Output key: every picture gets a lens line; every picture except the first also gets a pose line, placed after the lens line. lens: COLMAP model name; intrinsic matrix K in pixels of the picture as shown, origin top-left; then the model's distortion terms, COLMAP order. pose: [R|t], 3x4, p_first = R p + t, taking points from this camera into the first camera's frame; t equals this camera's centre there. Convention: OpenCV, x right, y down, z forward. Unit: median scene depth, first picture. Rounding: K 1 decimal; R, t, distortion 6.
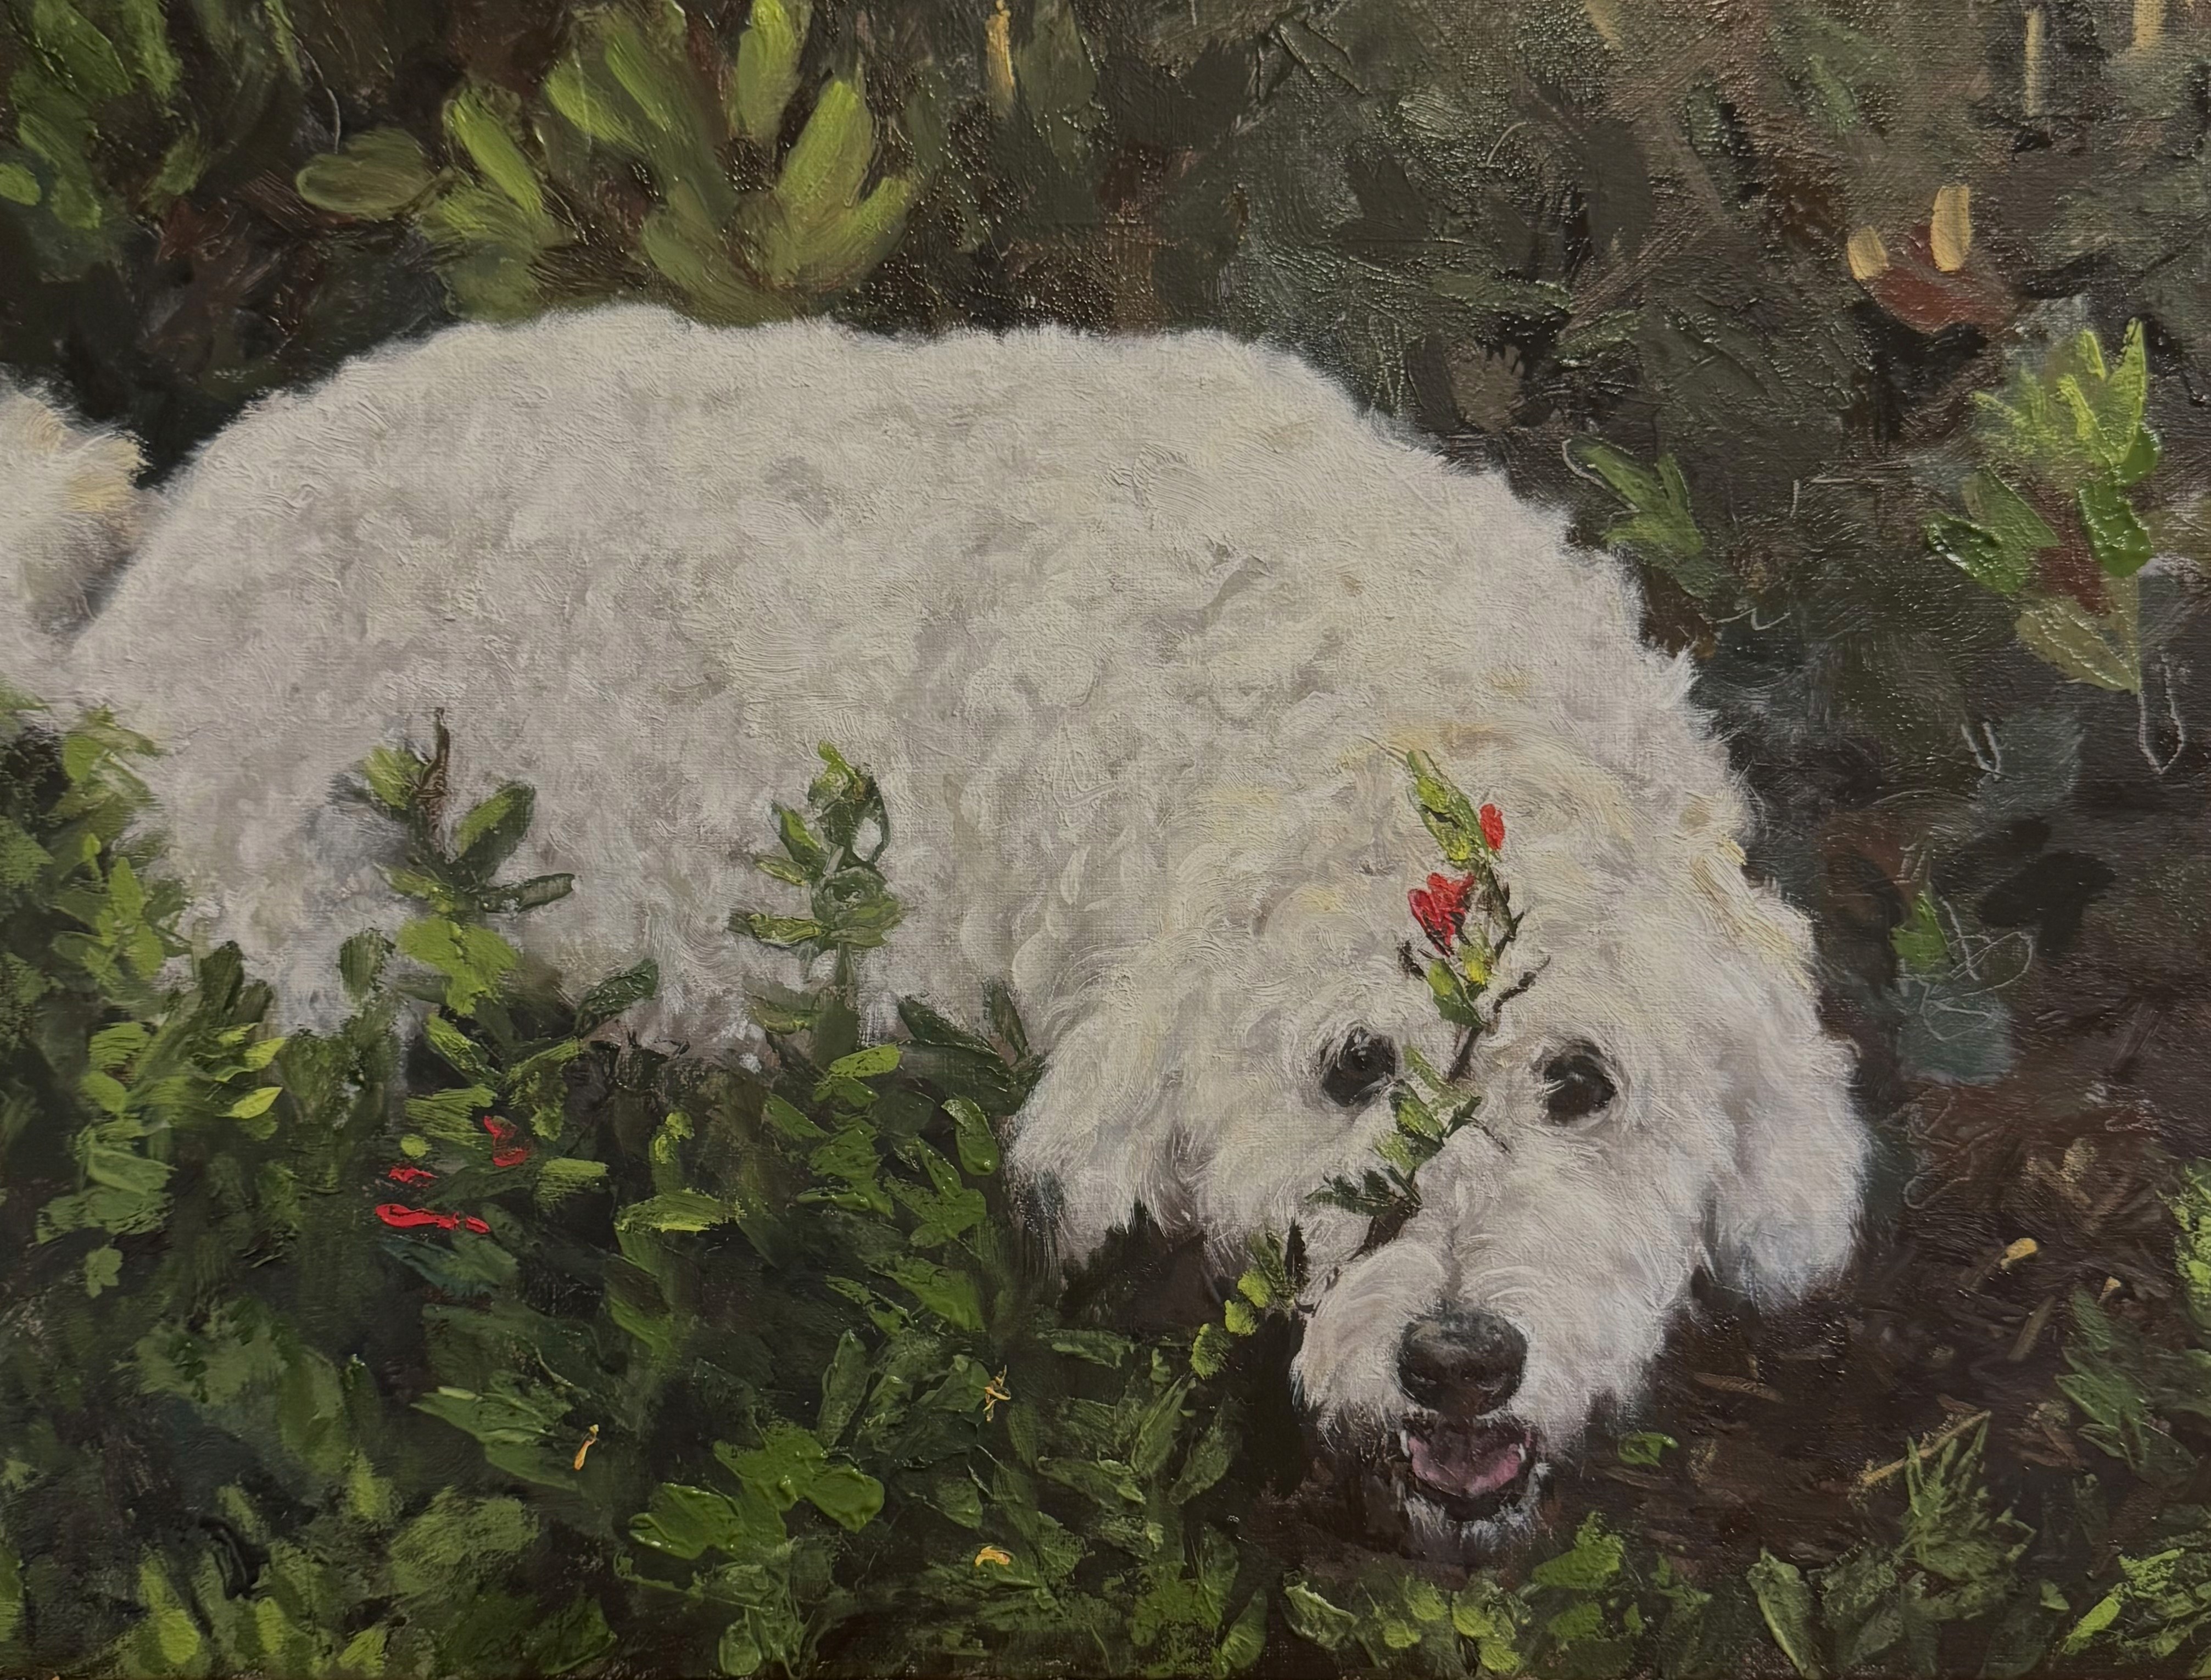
lens RADIAL K [[1810.5, 0, 1090.7], [0, 1810.5, 850.3], [0, 0, 1]] dist [0.071548, -0.071406]
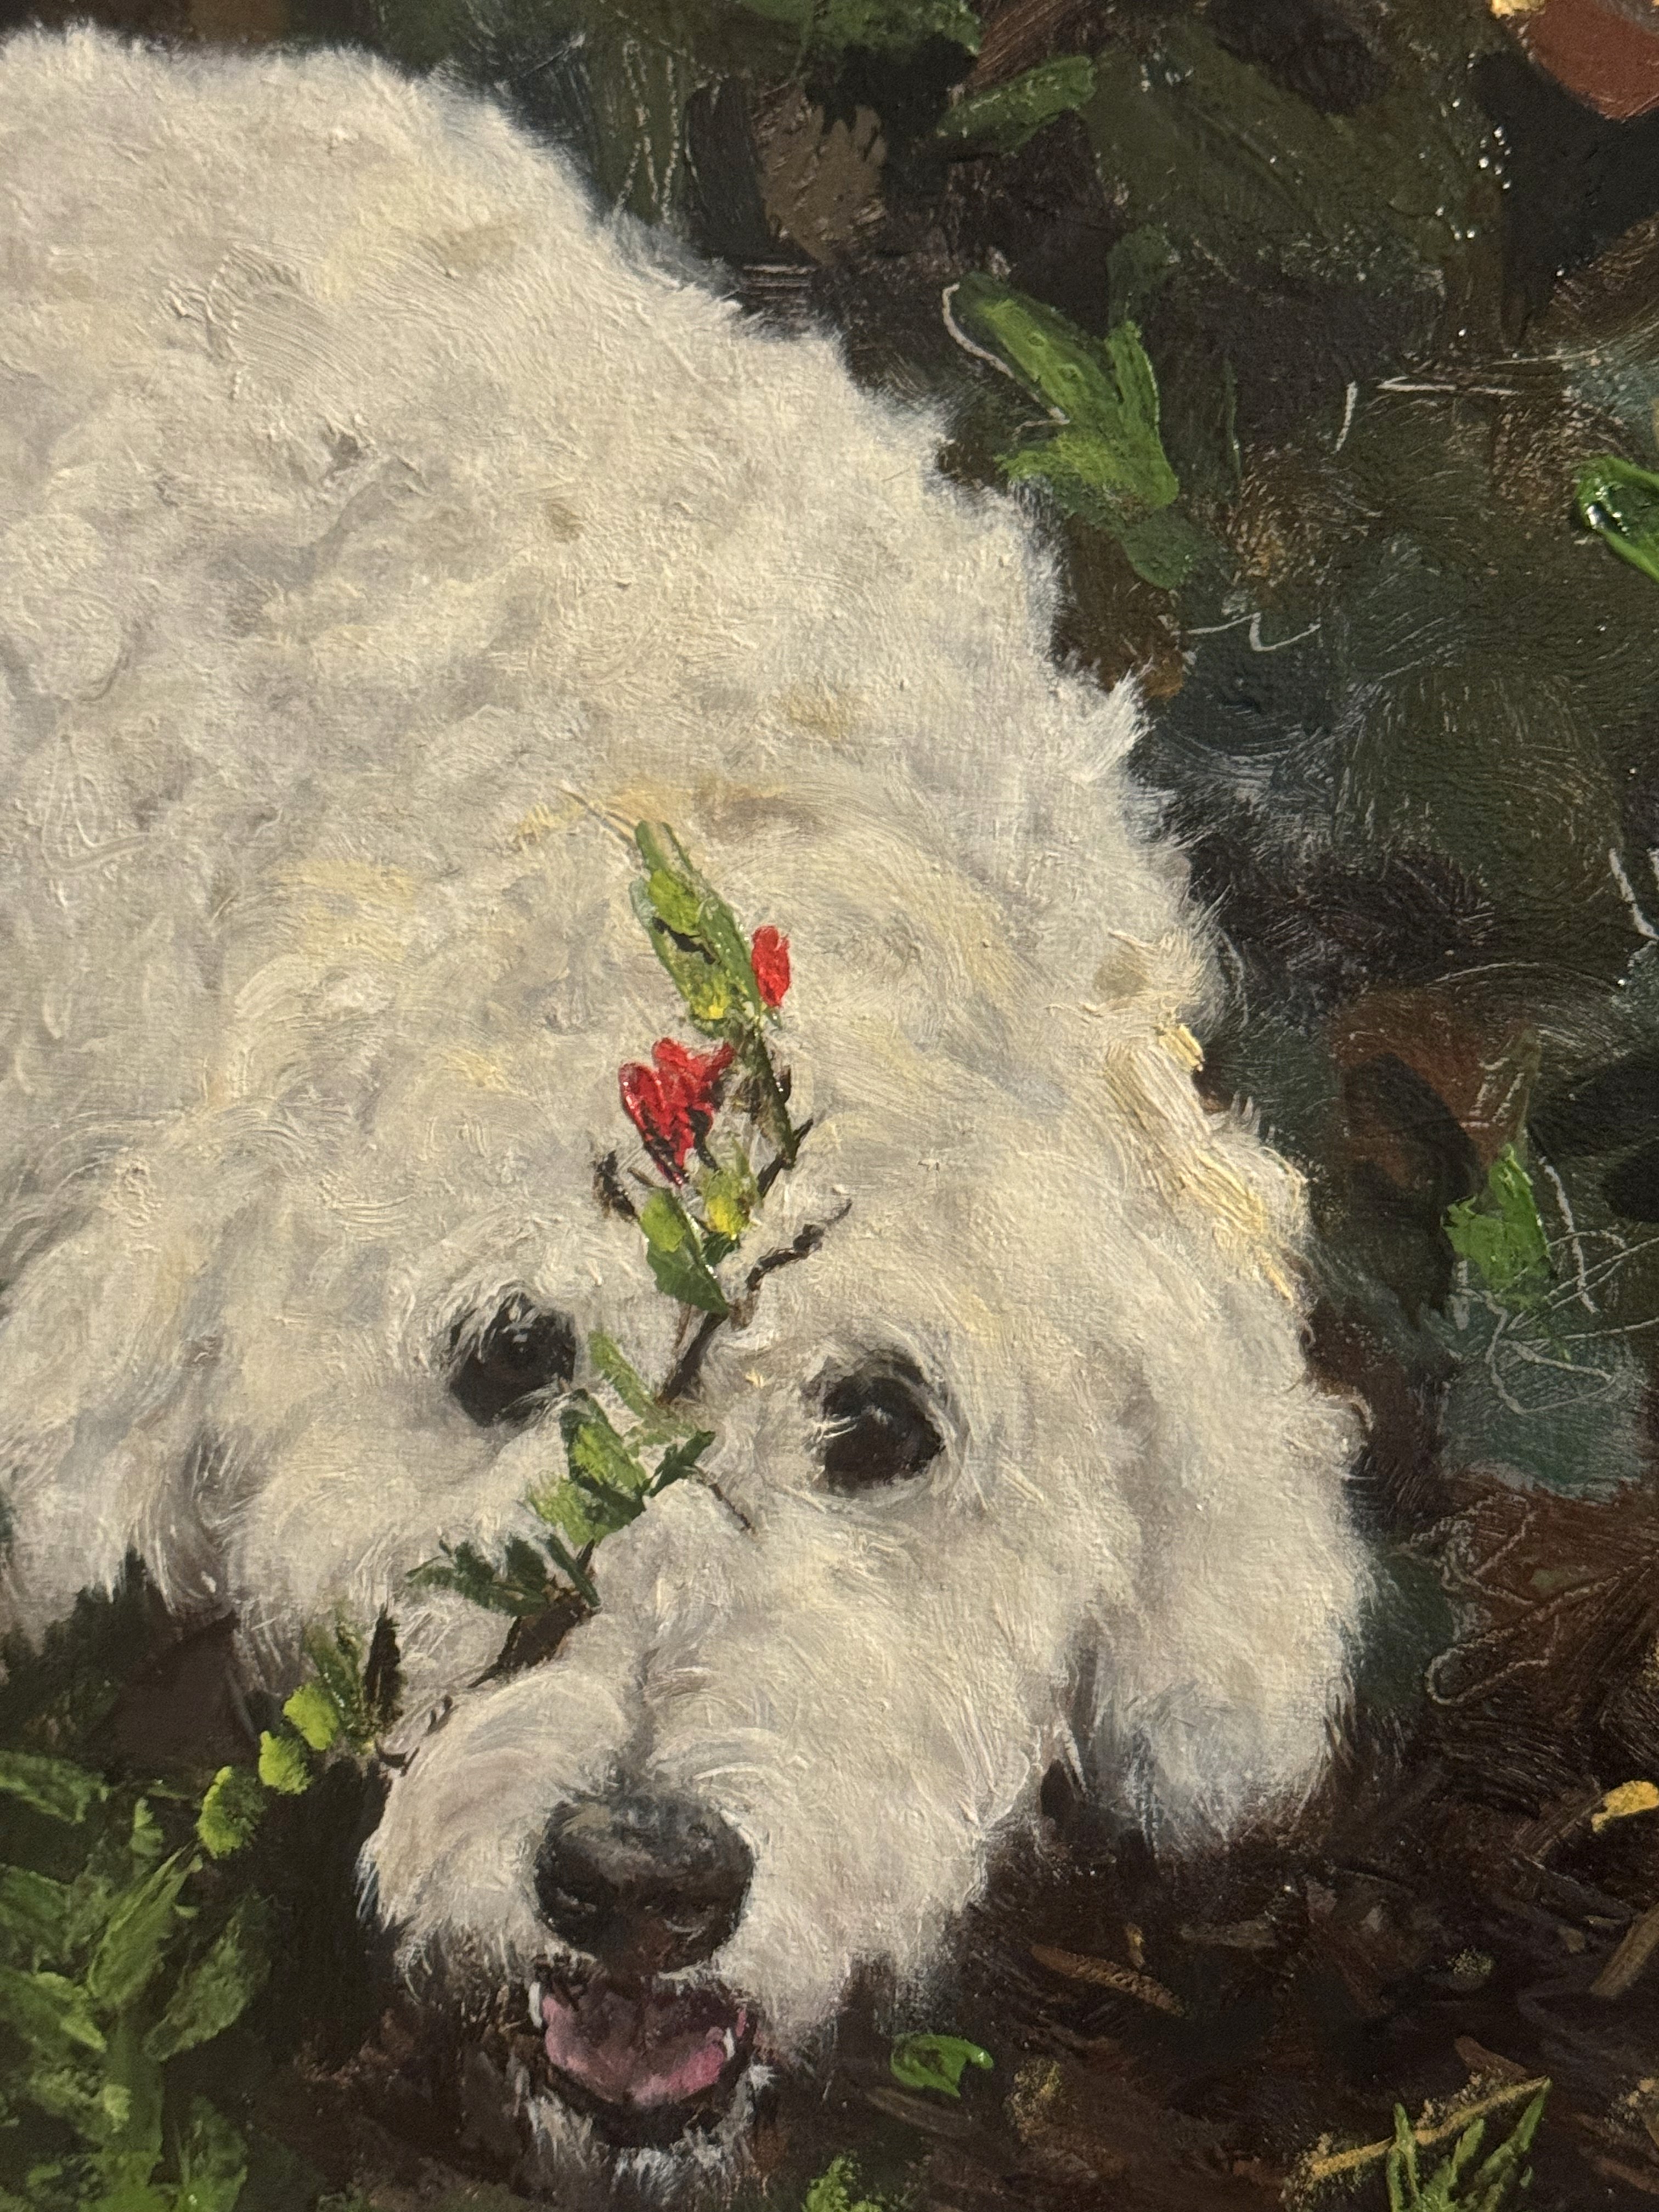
lens RADIAL K [[3747.5, 0, 833.4], [0, 3747.5, 1104.8], [0, 0, 1]] dist [0.256814, 0.000000]
pose [[0.969613, 0.071962, 0.233822, -0.034531], [-0.079376, 0.996592, 0.022438, 0.002425], [-0.231411, -0.040316, 0.972020, -0.163150]]
